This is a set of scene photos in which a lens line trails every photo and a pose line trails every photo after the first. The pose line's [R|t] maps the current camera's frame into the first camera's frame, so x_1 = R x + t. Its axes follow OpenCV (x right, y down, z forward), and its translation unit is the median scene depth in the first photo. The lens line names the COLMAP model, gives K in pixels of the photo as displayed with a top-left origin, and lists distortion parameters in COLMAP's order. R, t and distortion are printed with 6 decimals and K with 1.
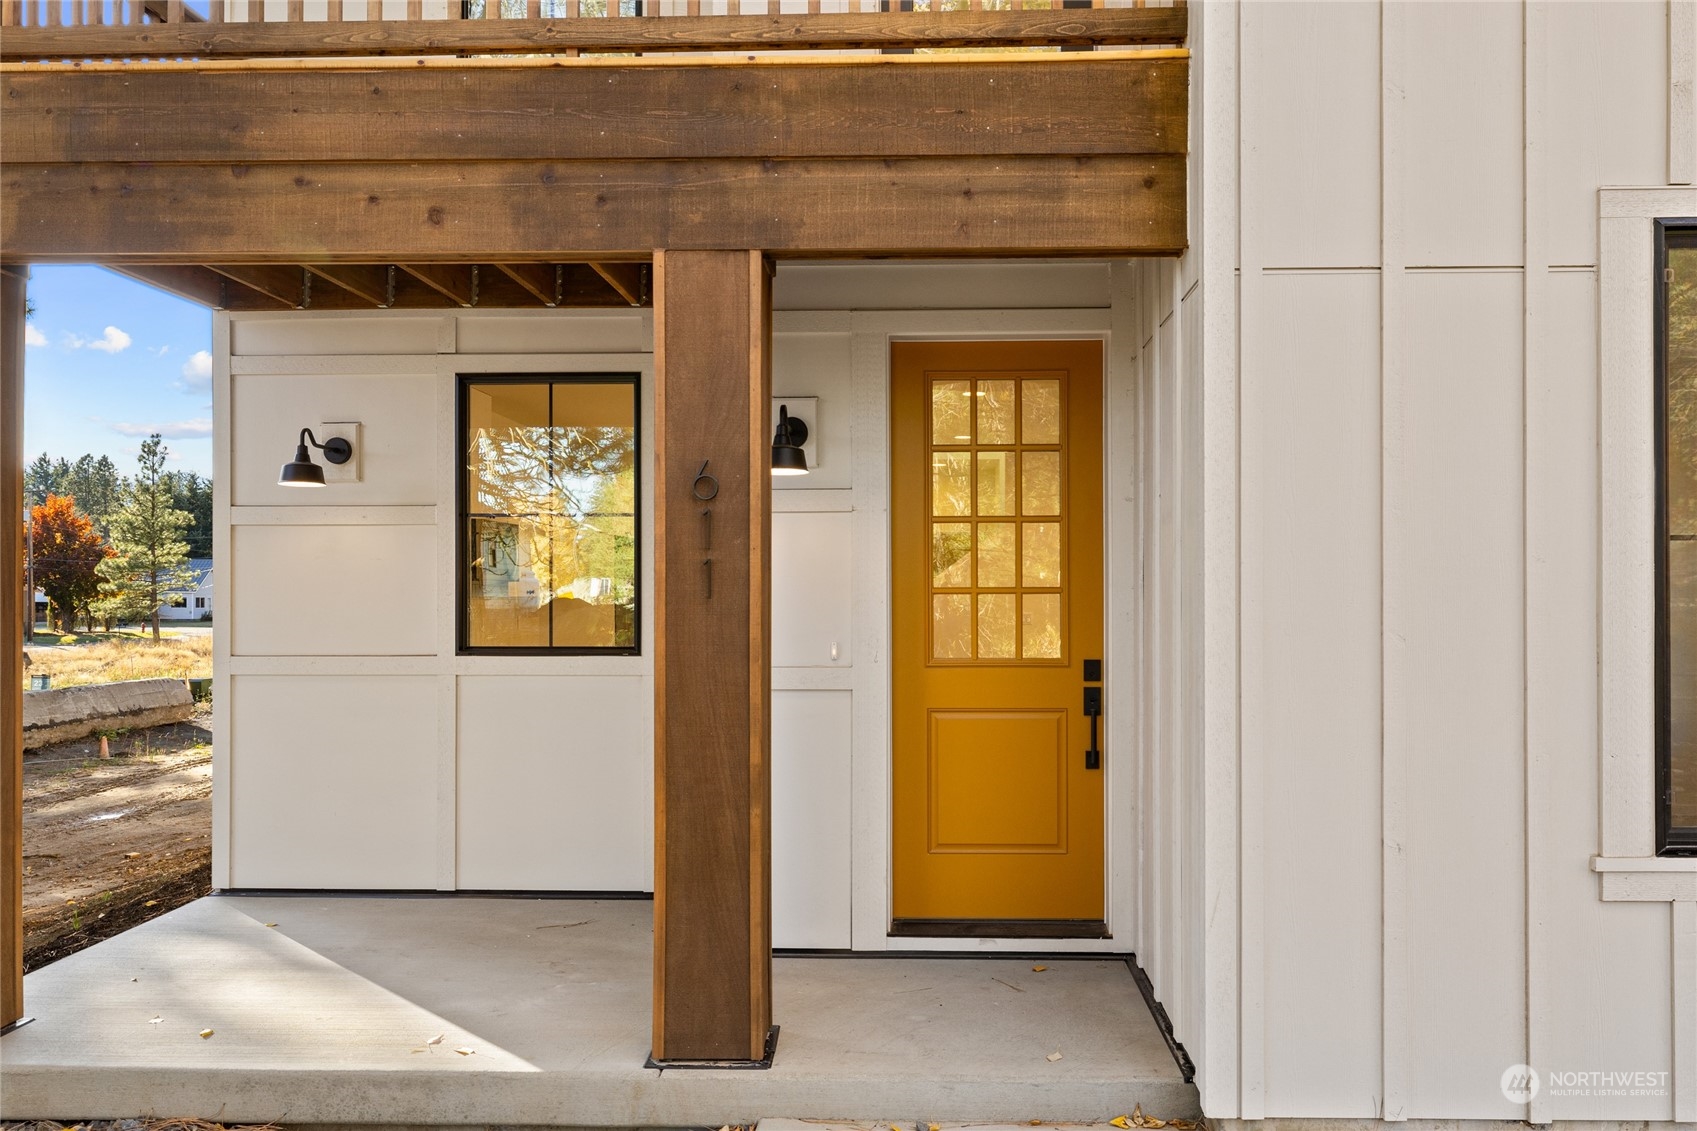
lens RADIAL K [[1796.7, 0, 845.7], [0, 1796.7, 576.8], [0, 0, 1]] dist [0.012646, 0.000000]
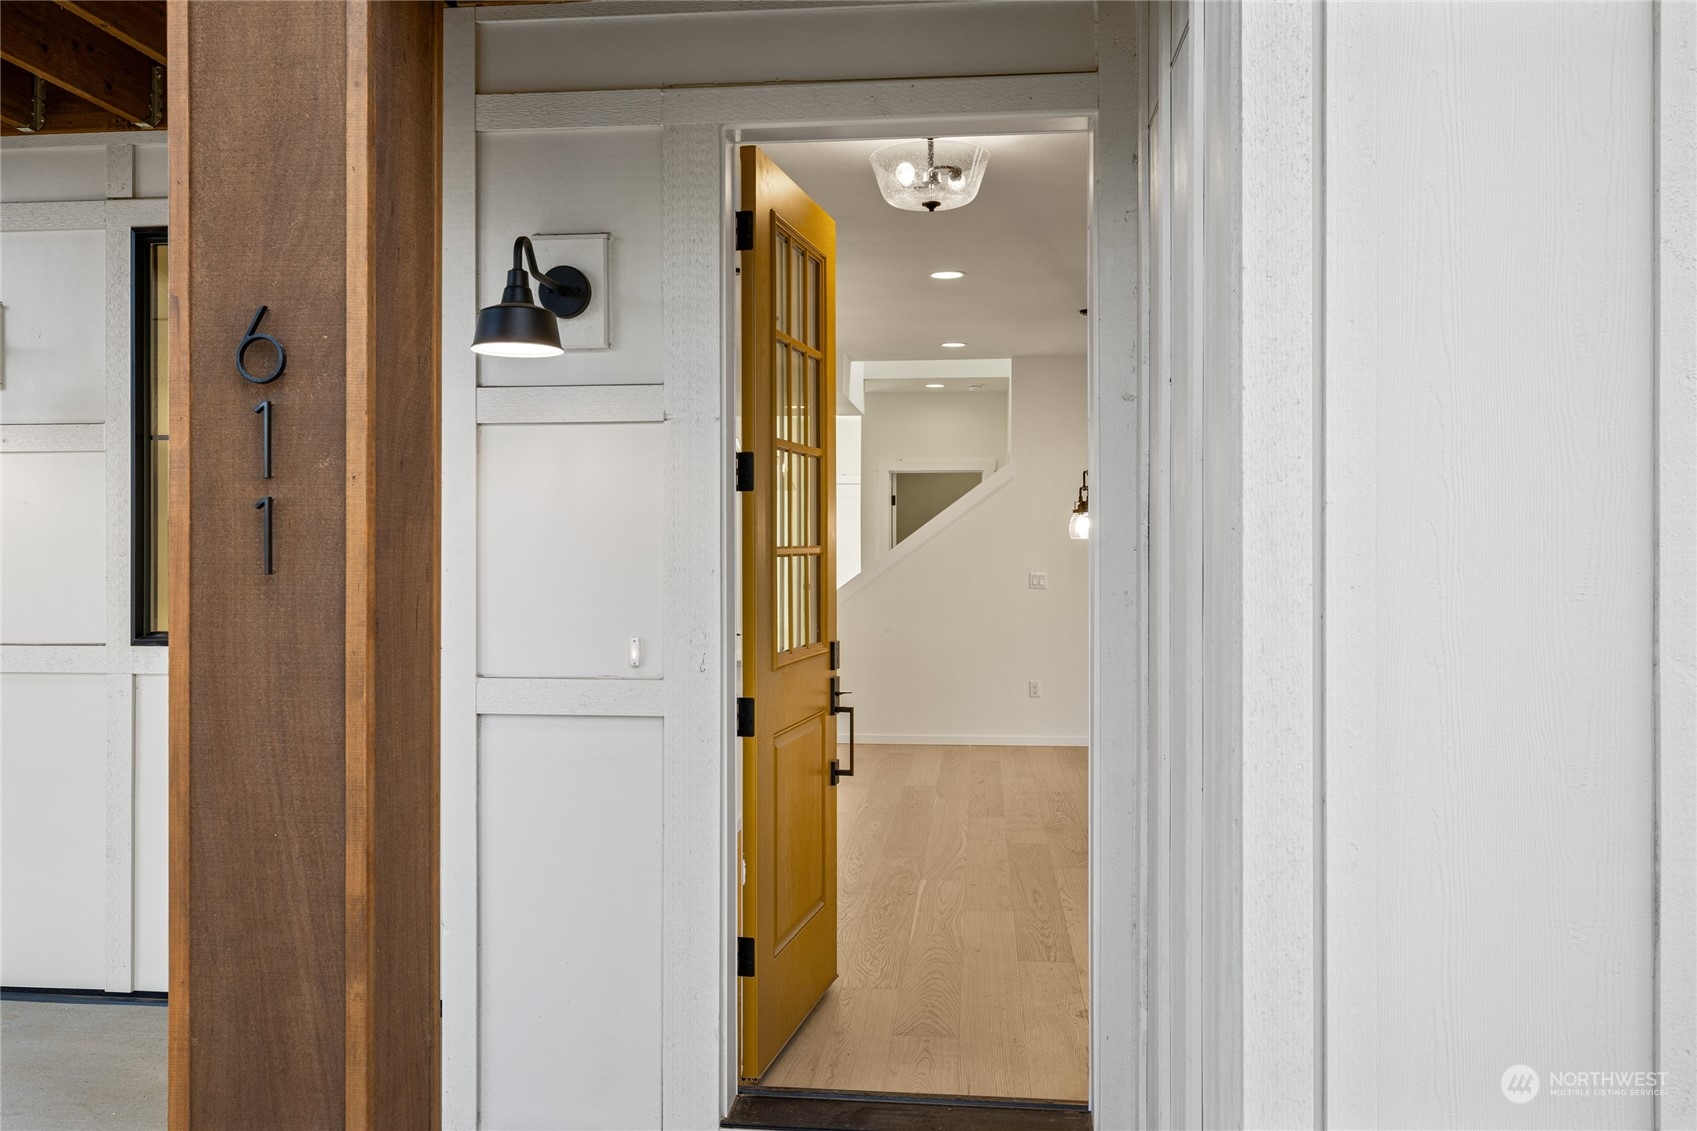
lens RADIAL K [[1568.1, 0, 811.7], [0, 1568.1, 537.5], [0, 0, 1]] dist [0.005150, 0.000000]
pose [[0.995118, 0.000852, -0.098685, 0.123582], [-0.000039, 0.999966, 0.008242, -0.002192], [0.098688, -0.008198, 0.995085, 0.564770]]
